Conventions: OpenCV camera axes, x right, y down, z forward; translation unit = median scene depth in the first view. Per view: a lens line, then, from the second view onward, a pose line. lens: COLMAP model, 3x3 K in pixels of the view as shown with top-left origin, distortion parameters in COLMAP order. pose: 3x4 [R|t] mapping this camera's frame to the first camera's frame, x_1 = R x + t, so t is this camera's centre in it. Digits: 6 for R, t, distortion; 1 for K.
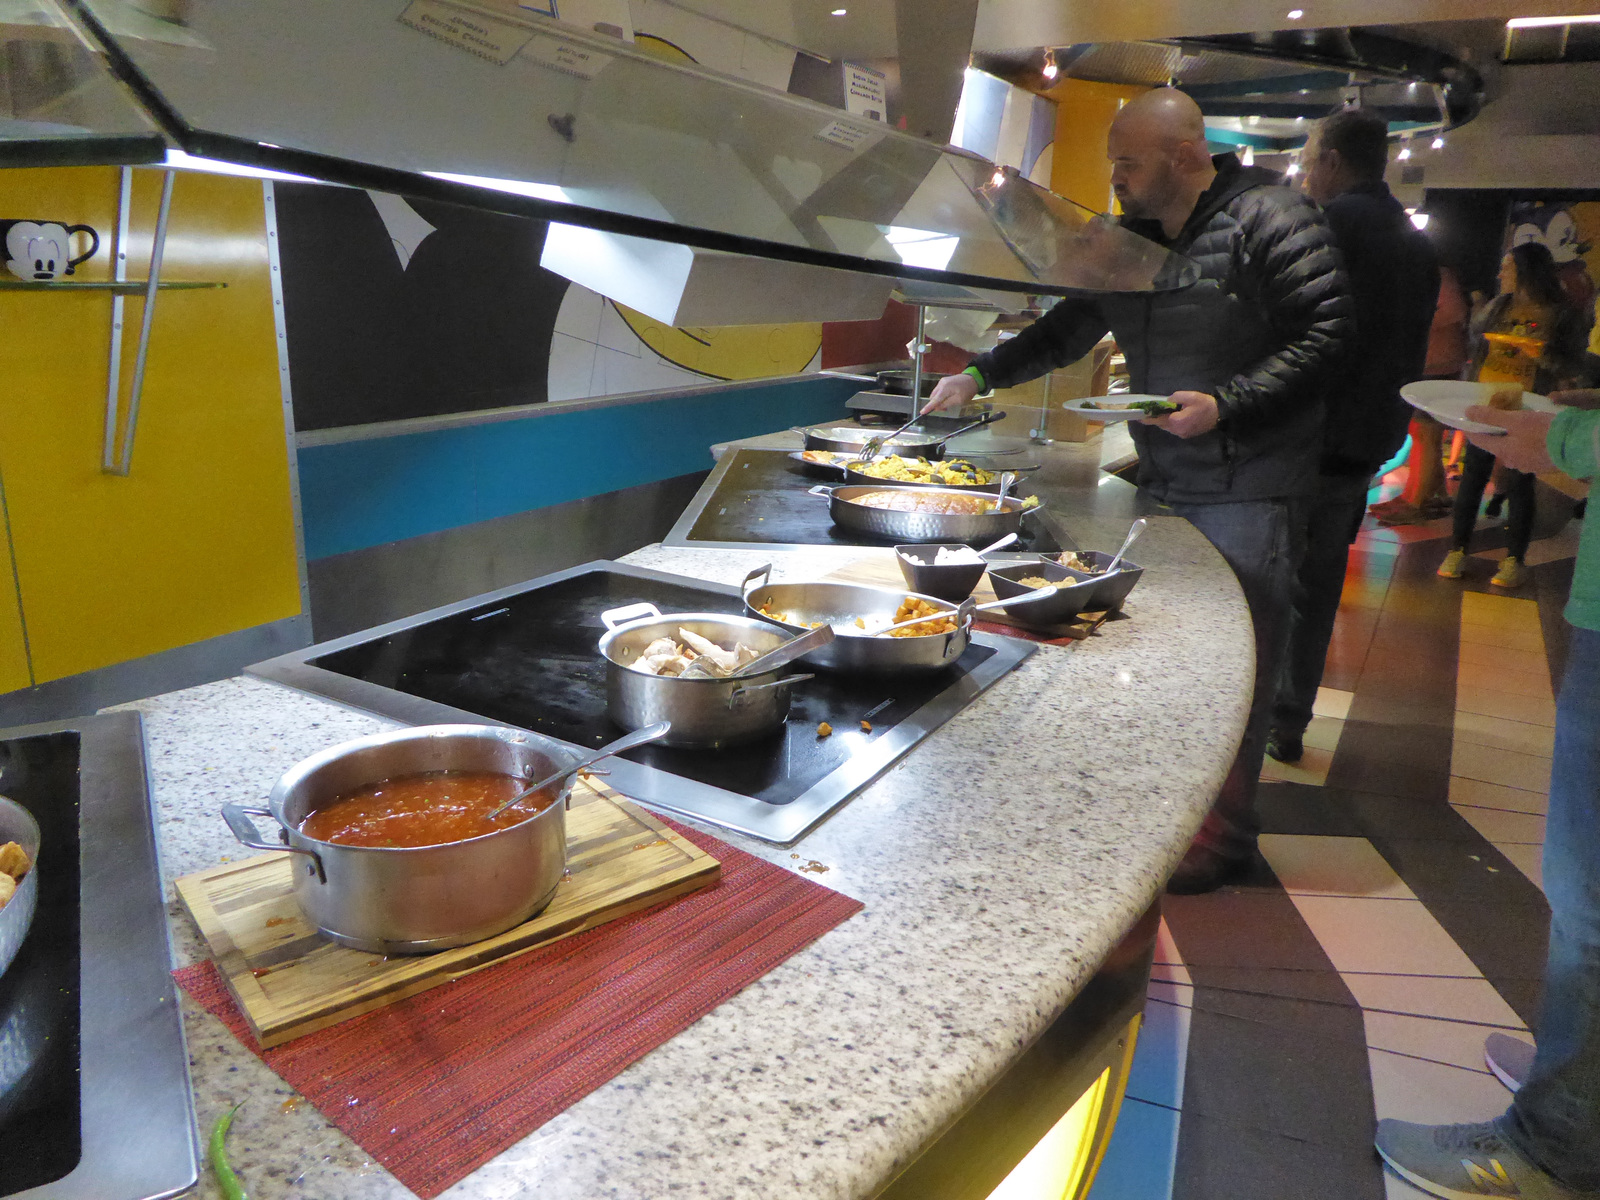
lens RADIAL K [[1131.5, 0, 799.9], [0, 1131.5, 589.0], [0, 0, 1]] dist [-0.039892, 0.024669]
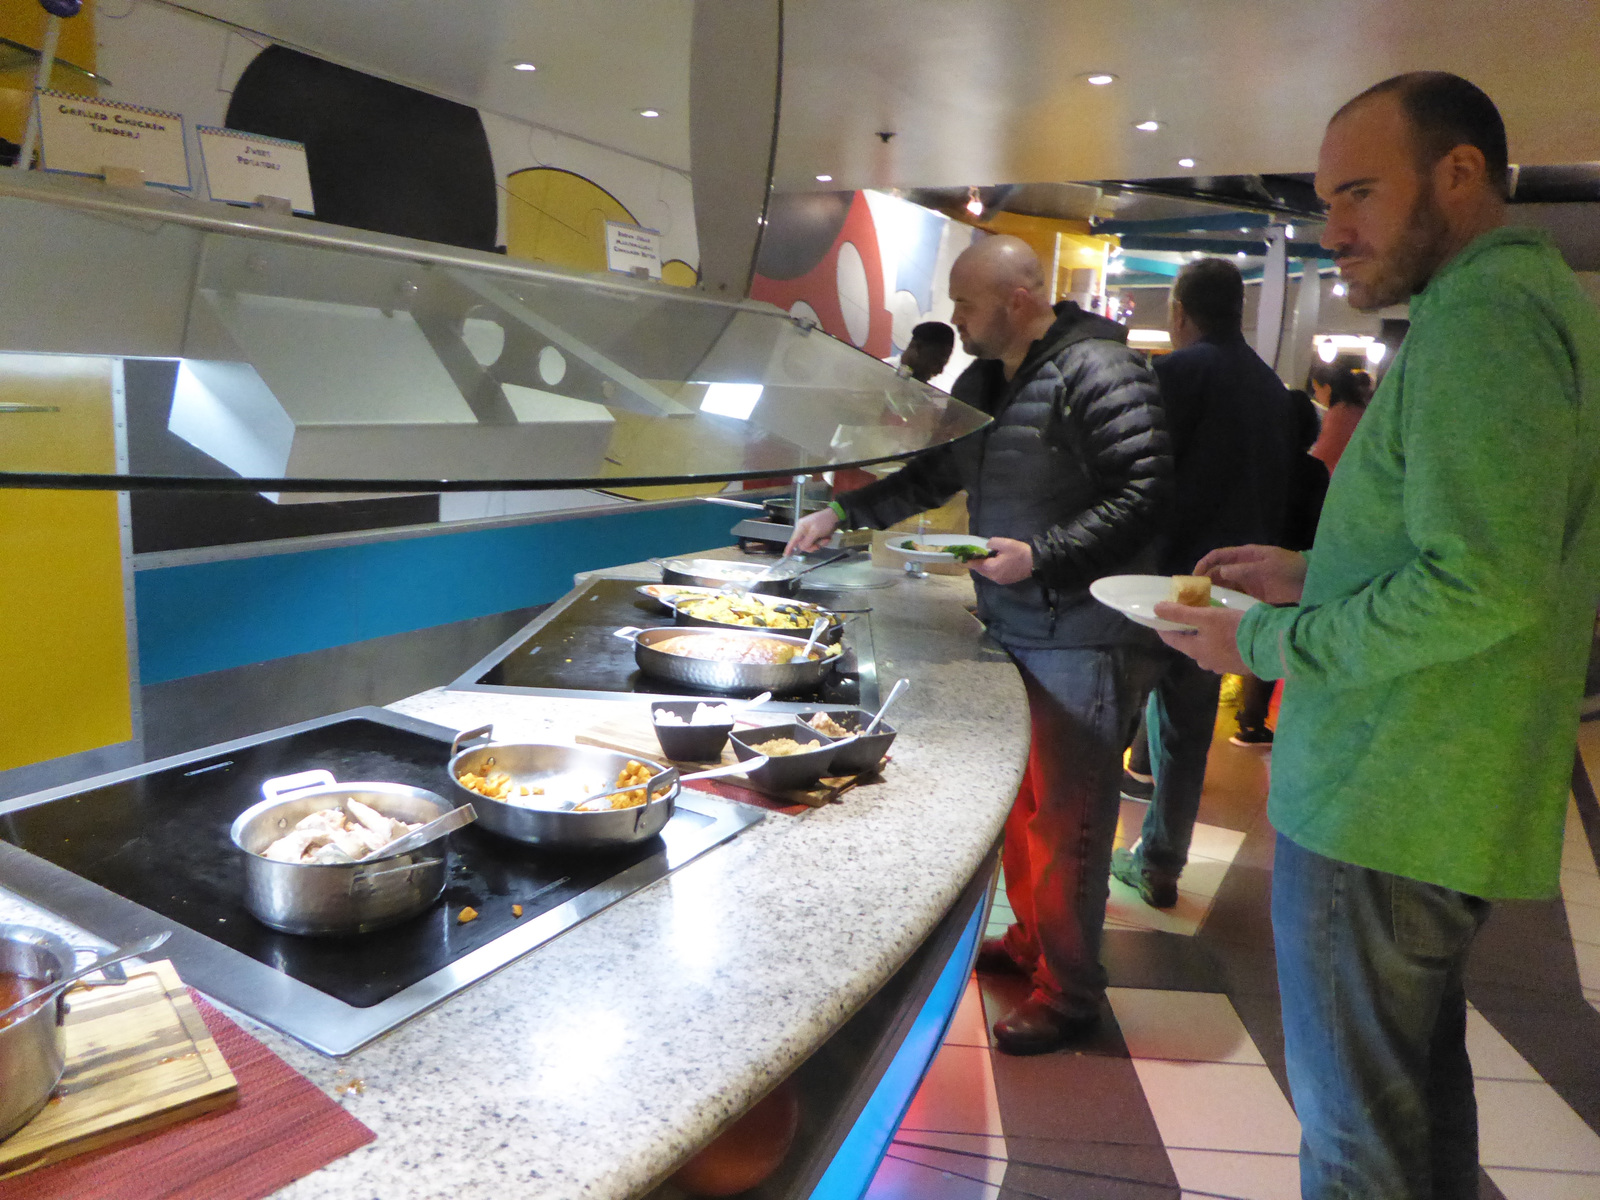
lens RADIAL K [[1131.5, 0, 799.9], [0, 1131.5, 589.0], [0, 0, 1]] dist [-0.039892, 0.024669]
pose [[0.999691, 0.020950, 0.013342, 0.198281], [-0.019612, 0.995417, -0.093600, -0.046181], [-0.015242, 0.093309, 0.995521, 0.018722]]
